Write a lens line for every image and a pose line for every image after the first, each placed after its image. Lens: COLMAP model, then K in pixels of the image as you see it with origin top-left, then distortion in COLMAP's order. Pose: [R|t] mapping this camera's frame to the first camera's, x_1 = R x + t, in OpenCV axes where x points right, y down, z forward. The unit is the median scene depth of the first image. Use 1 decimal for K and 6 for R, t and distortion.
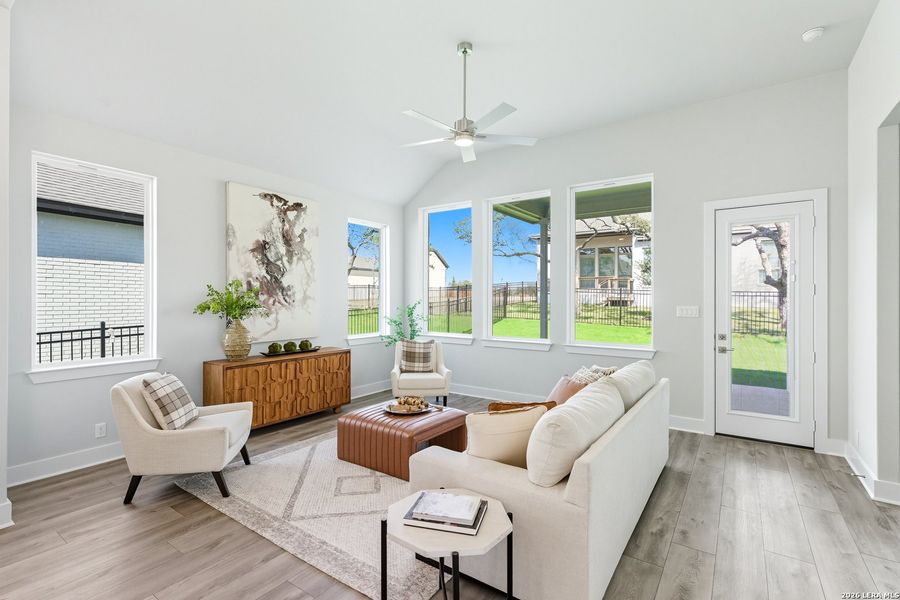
lens RADIAL K [[419.3, 0, 450.0], [0, 419.3, 300.0], [0, 0, 1]] dist [-0.000325, 0.000272]
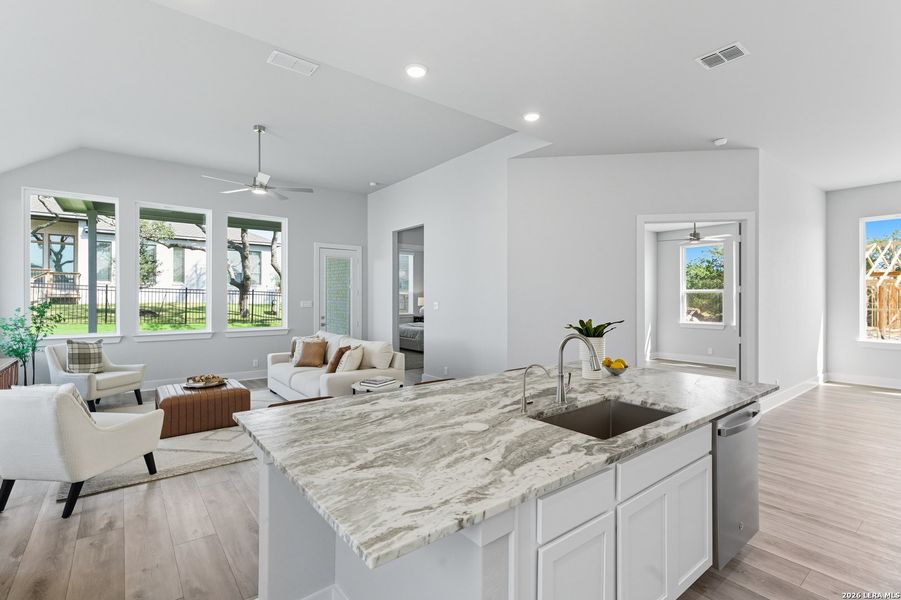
lens RADIAL K [[416.5, 0, 448.1], [0, 416.5, 298.4], [0, 0, 1]] dist [-0.003747, 0.000115]
pose [[0.288508, -0.003538, 0.957471, -0.821841], [-0.000257, 0.999993, 0.003773, -0.002969], [-0.957477, -0.001335, 0.288506, -0.046083]]
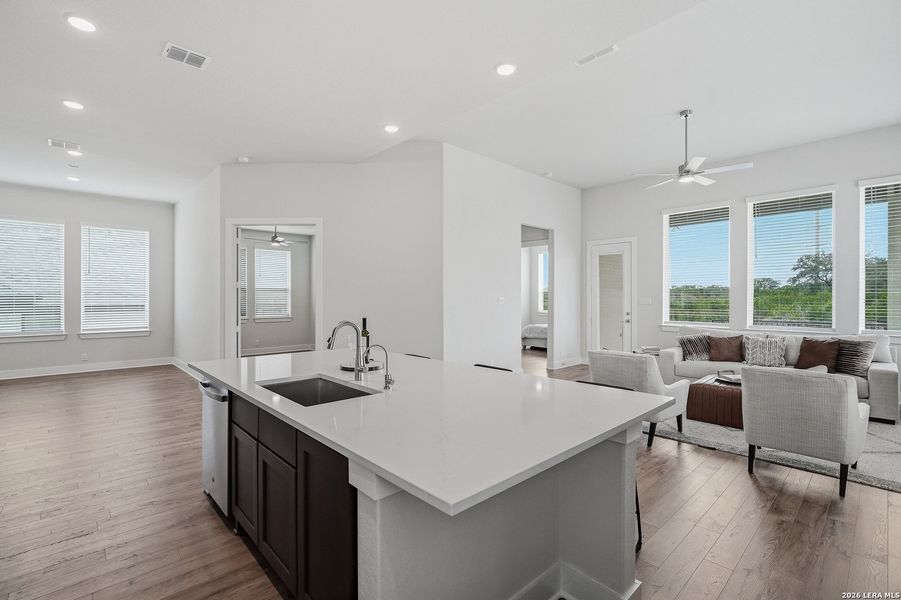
lens RADIAL K [[408.2, 0, 450.5], [0, 408.2, 300.0], [0, 0, 1]] dist [-0.003428, 0.000216]
pose [[-0.976152, -0.000938, 0.217088, 0.364516], [0.000601, 0.999975, 0.007024, 0.014896], [-0.217089, 0.006987, -0.976127, 1.767810]]
